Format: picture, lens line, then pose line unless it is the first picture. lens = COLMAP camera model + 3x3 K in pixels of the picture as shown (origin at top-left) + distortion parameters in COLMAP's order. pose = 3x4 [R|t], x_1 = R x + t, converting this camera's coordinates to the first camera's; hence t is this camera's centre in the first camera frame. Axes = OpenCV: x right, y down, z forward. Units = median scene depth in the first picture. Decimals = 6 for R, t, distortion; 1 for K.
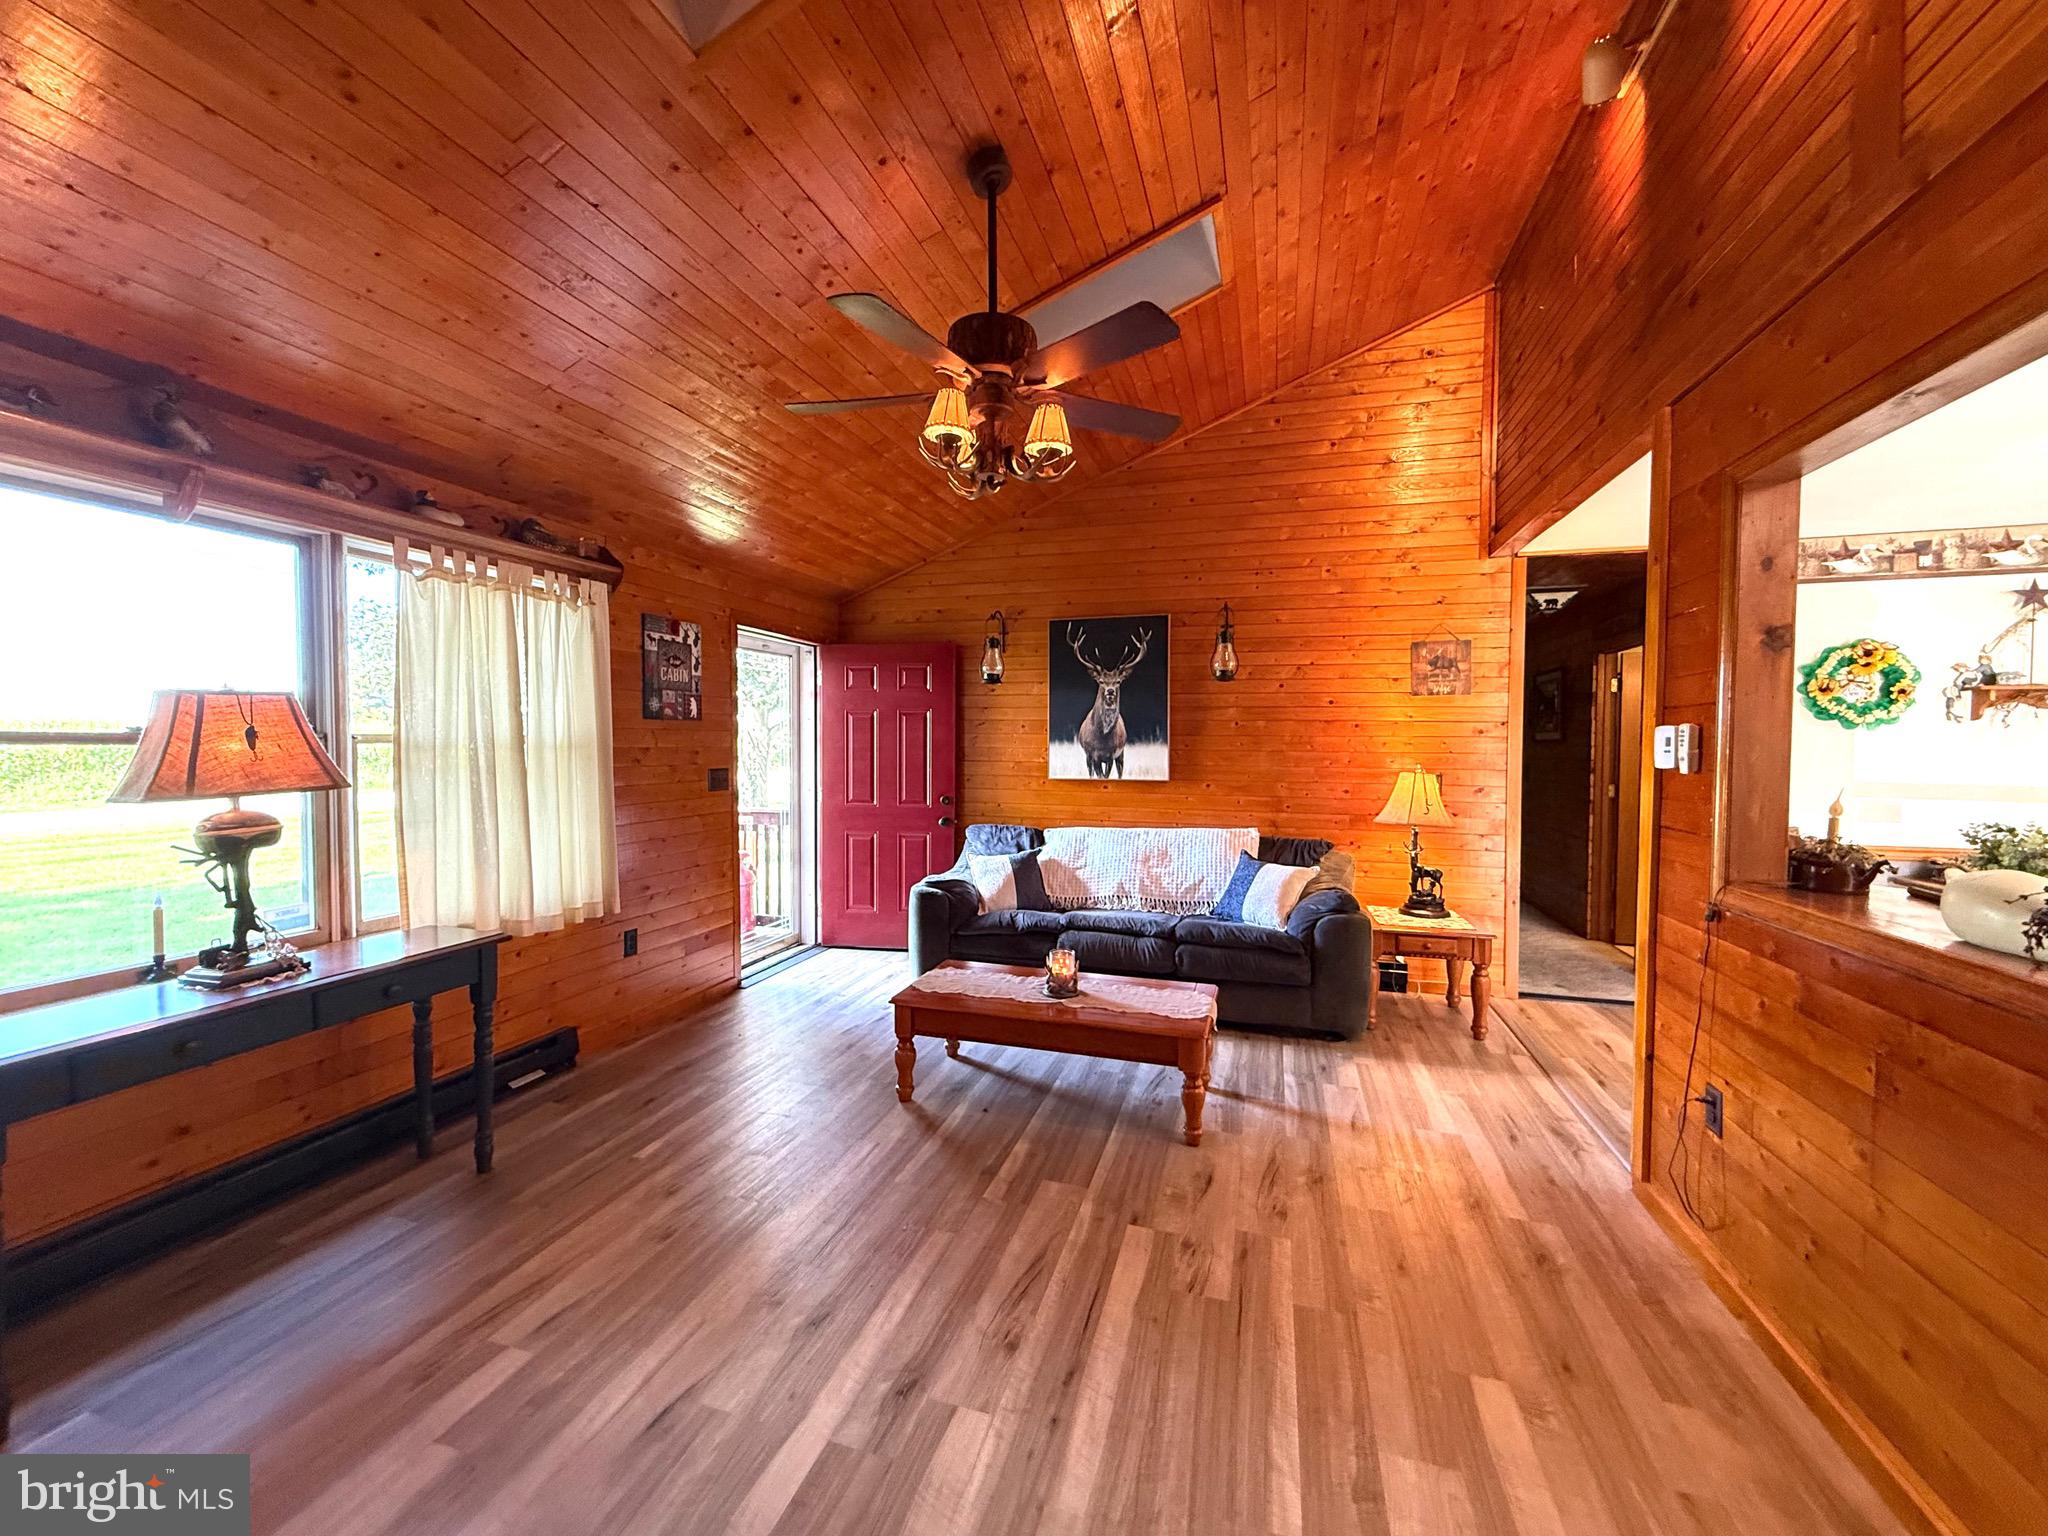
lens RADIAL K [[817.1, 0, 1019.0], [0, 817.1, 770.4], [0, 0, 1]] dist [-0.001933, 0.000189]
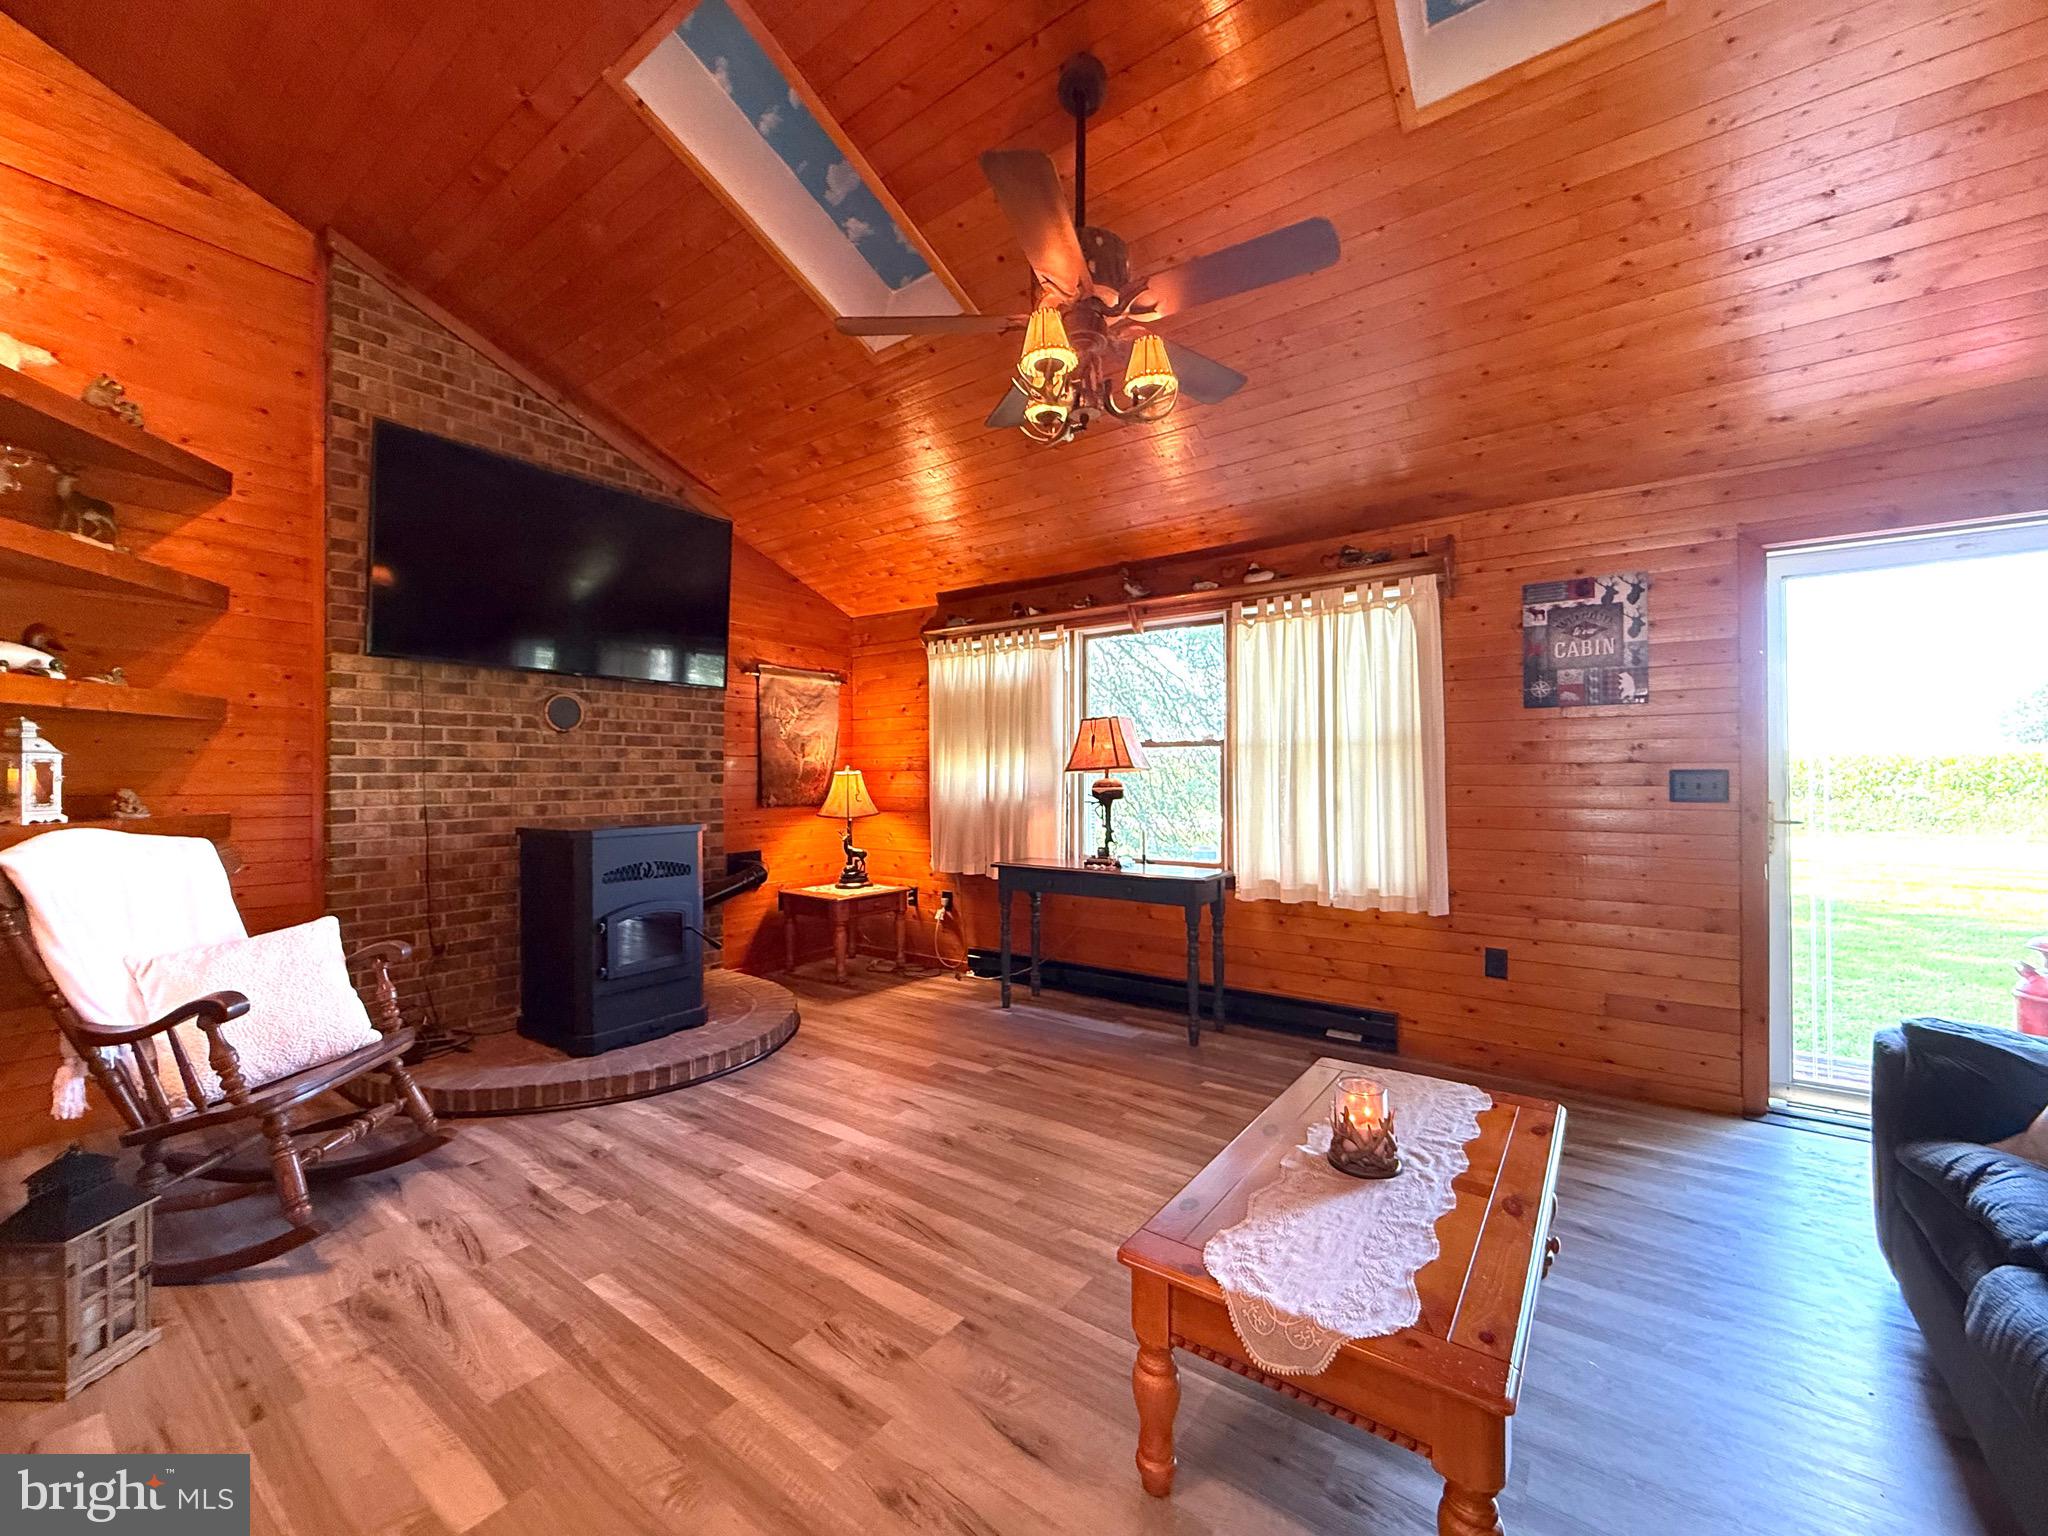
lens RADIAL K [[817.1, 0, 1017.4], [0, 817.1, 770.4], [0, 0, 1]] dist [-0.001933, 0.000189]
pose [[-0.329705, -0.008237, -0.944048, 0.875702], [-0.031284, 0.999508, 0.002205, 0.028192], [0.943566, 0.030261, -0.329800, 1.310961]]
